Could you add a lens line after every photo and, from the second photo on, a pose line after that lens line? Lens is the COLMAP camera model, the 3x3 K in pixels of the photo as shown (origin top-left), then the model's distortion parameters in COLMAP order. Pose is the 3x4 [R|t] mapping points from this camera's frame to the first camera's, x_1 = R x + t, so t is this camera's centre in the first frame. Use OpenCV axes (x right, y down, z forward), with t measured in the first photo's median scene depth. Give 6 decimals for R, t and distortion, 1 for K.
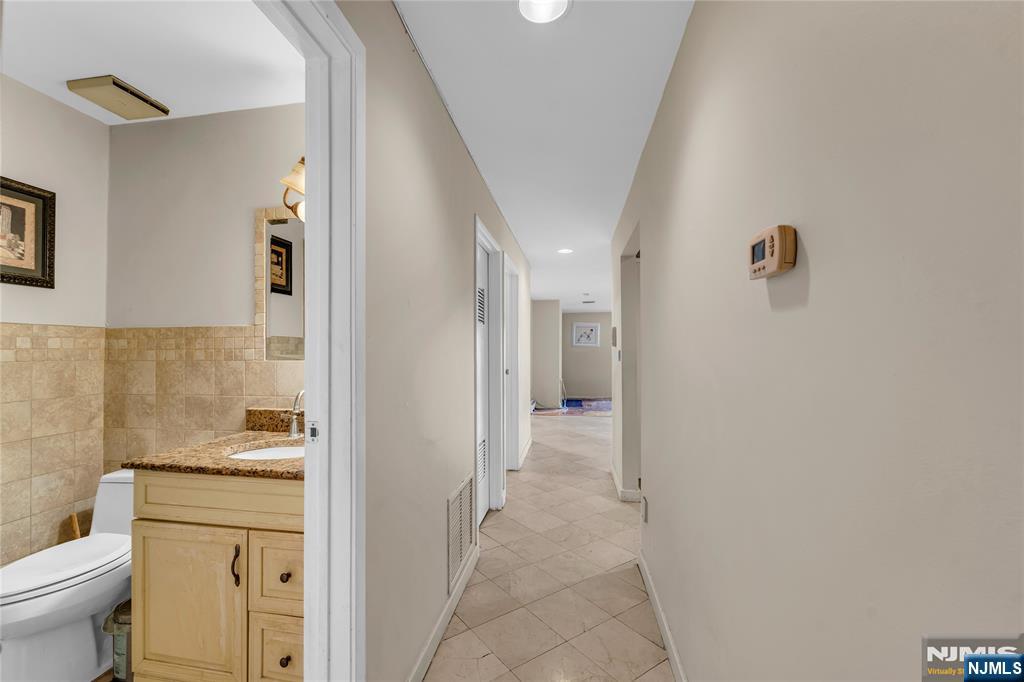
lens RADIAL K [[426.0, 0, 505.6], [0, 426.0, 346.5], [0, 0, 1]] dist [-0.001134, -0.001386]
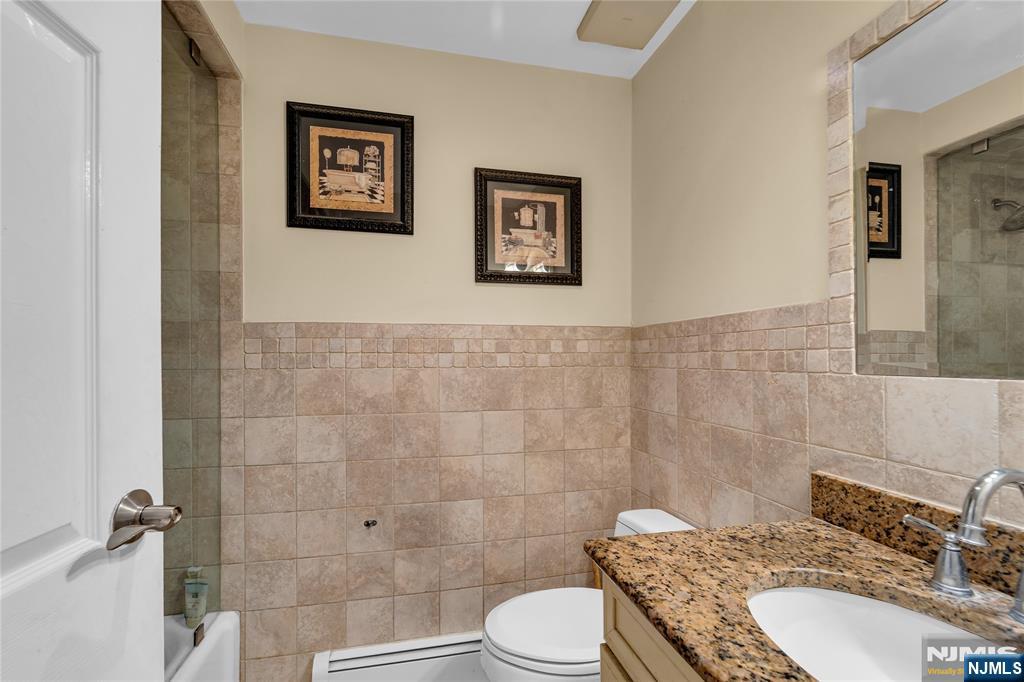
lens RADIAL K [[426.0, 0, 491.1], [0, 426.0, 355.6], [0, 0, 1]] dist [-0.001134, -0.001386]
pose [[0.352357, -0.002880, -0.935861, -0.276925], [0.012879, 0.999915, 0.001772, 0.006748], [0.935777, -0.012678, 0.352364, 0.477047]]
